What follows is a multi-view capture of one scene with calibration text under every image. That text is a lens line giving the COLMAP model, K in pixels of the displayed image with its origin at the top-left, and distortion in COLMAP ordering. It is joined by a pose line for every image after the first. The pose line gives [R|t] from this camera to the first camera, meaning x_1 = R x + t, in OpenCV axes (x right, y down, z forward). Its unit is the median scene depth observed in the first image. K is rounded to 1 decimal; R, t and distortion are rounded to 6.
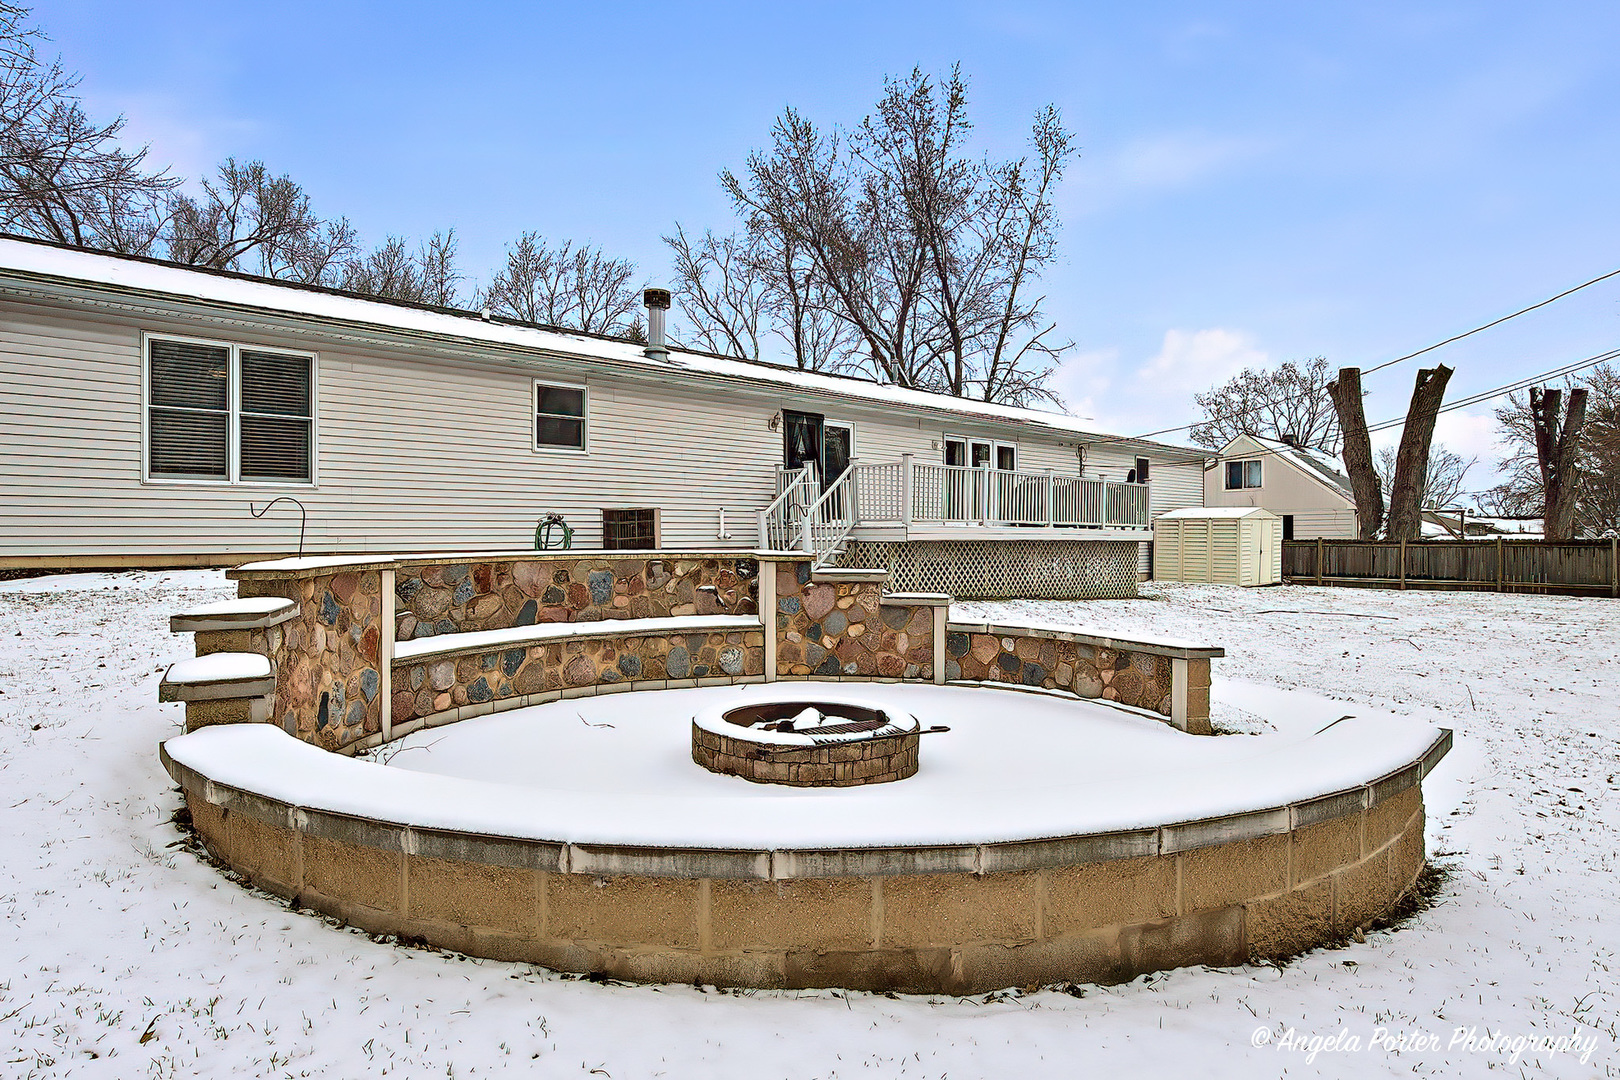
lens RADIAL K [[866.1, 0, 765.0], [0, 866.1, 569.3], [0, 0, 1]] dist [-0.019236, -0.000360]
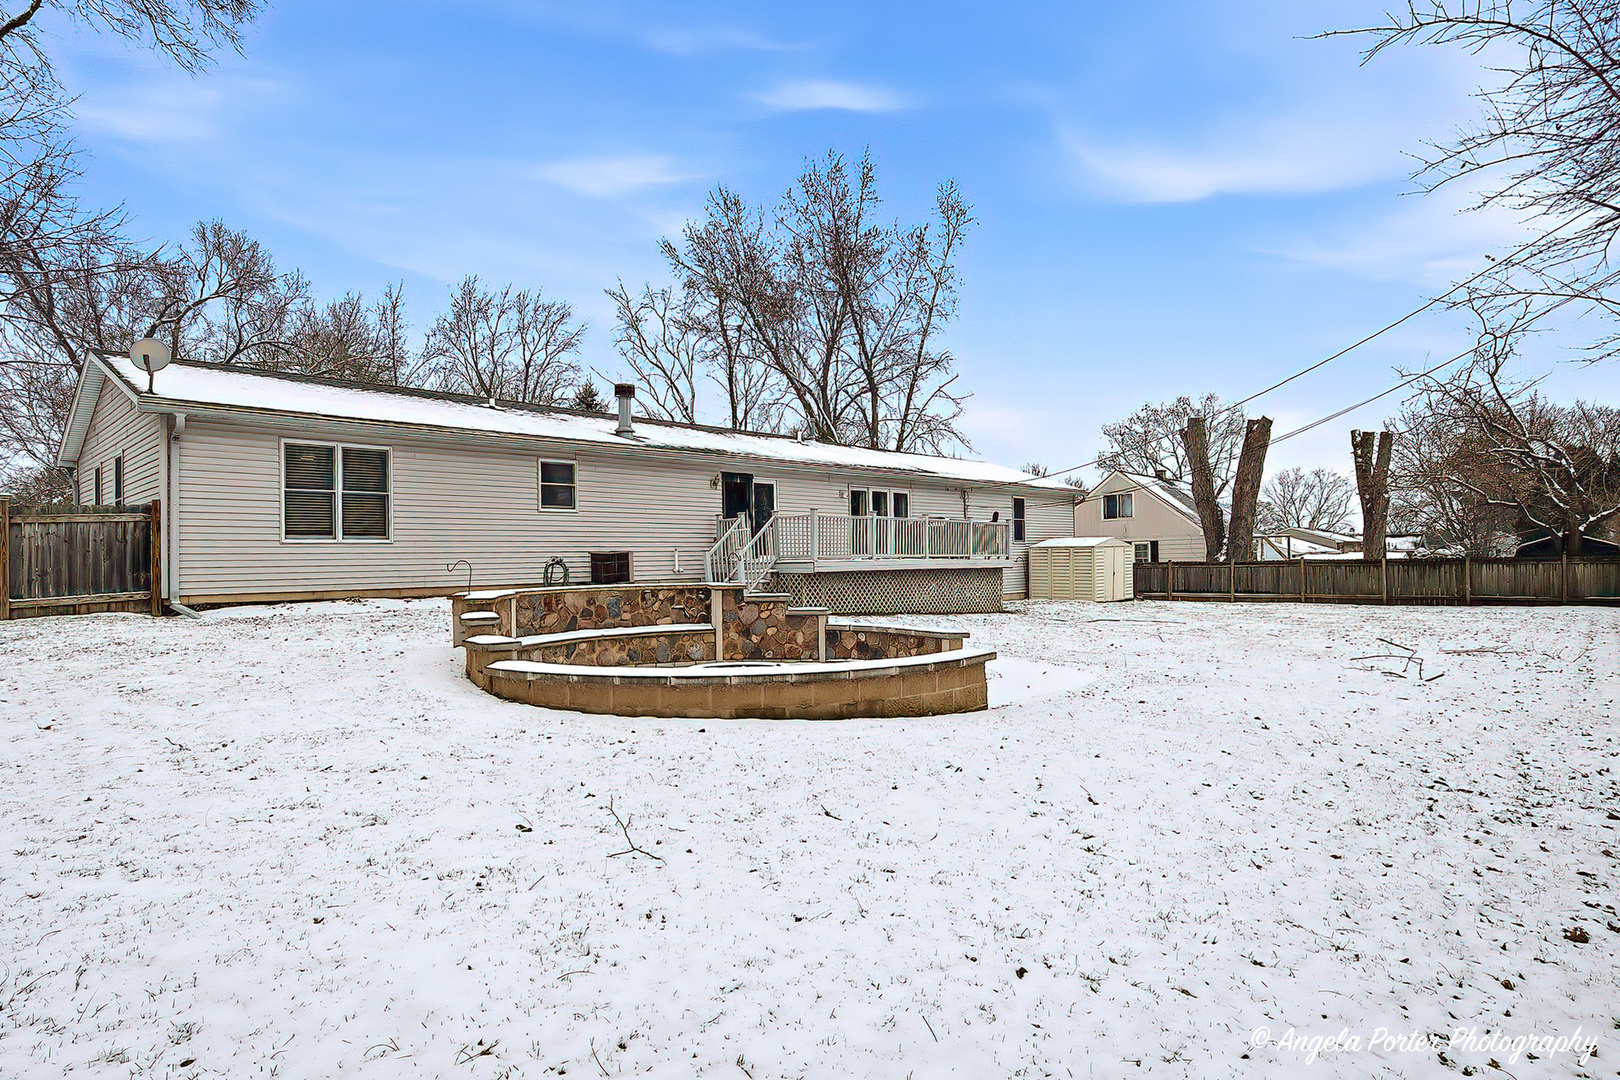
lens RADIAL K [[906.9, 0, 758.7], [0, 906.9, 579.6], [0, 0, 1]] dist [-0.001075, -0.000305]
pose [[0.997747, -0.017000, 0.064897, -0.010471], [0.018114, 0.999698, -0.016617, 0.000625], [-0.064595, 0.017755, 0.997754, -0.258162]]
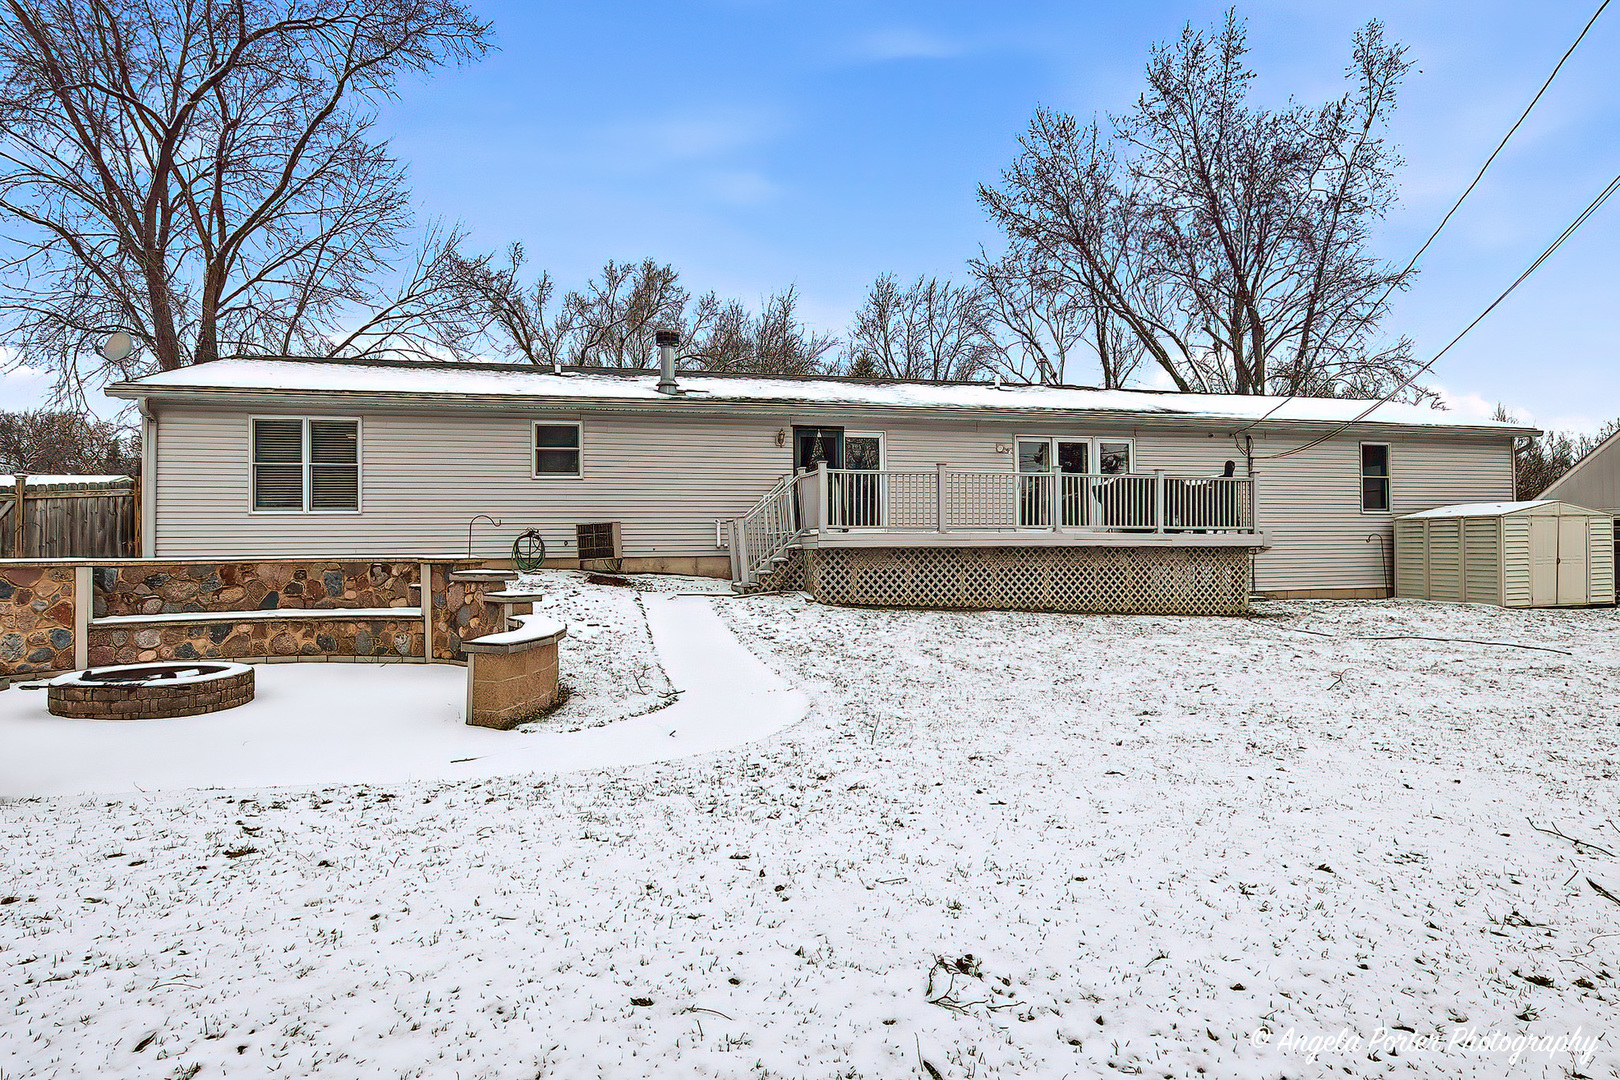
lens RADIAL K [[834.4, 0, 809.5], [0, 834.4, 573.4], [0, 0, 1]] dist [-0.019699, -0.000054]
pose [[0.874458, 0.004145, -0.485084, 0.385106], [-0.009931, 0.999907, -0.009359, 0.003650], [0.485000, 0.013001, 0.874417, 0.088965]]
